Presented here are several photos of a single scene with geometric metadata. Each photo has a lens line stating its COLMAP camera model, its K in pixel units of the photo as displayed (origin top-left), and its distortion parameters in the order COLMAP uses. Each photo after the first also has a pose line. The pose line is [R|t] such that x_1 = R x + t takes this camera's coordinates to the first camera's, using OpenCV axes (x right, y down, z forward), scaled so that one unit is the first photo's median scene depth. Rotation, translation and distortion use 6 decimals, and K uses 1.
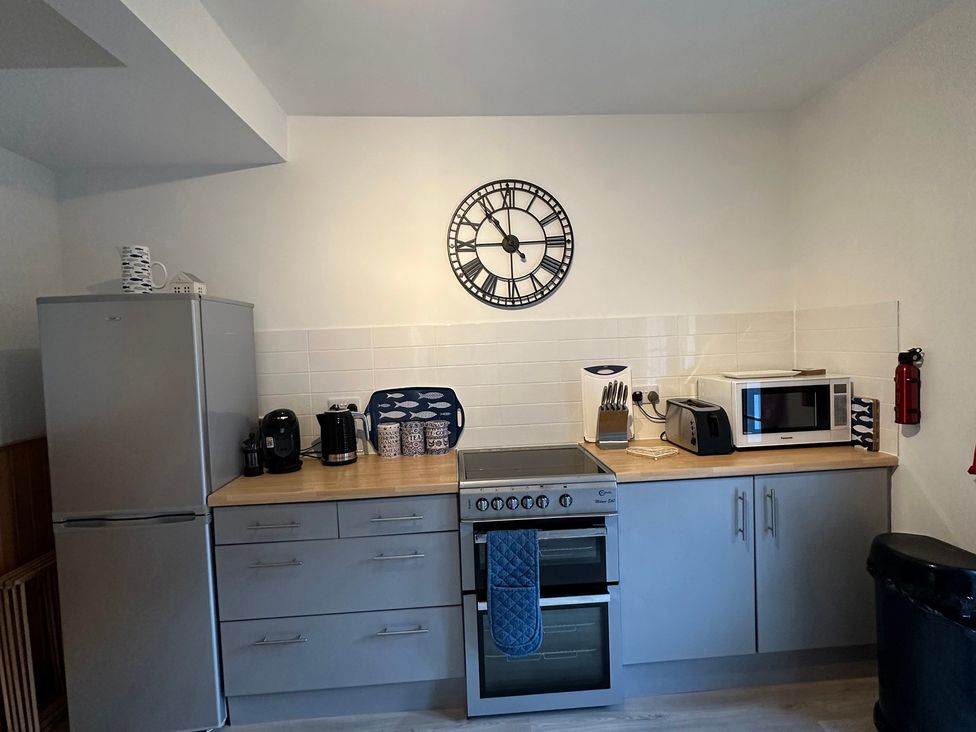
lens RADIAL K [[514.9, 0, 488.0], [0, 514.9, 366.0], [0, 0, 1]] dist [-0.000816, -0.001423]
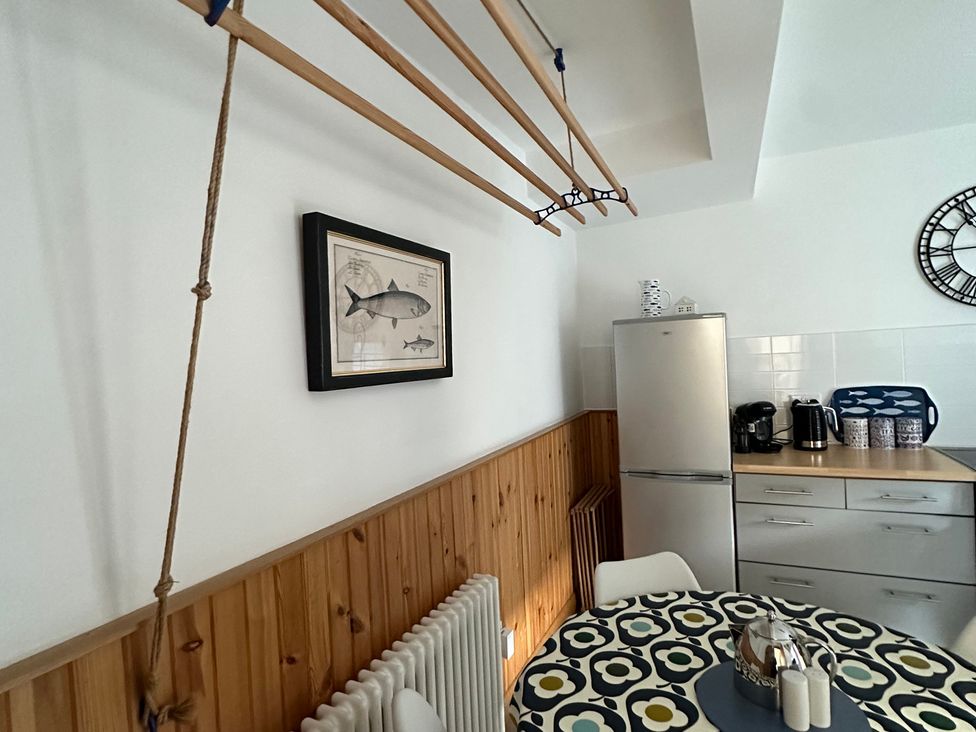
lens RADIAL K [[514.9, 0, 488.0], [0, 514.9, 366.0], [0, 0, 1]] dist [-0.000816, -0.001423]
pose [[0.873433, -0.001906, -0.486940, -0.337503], [-0.000019, 0.999992, -0.003947, 0.003347], [0.486944, 0.003457, 0.873427, -0.359328]]
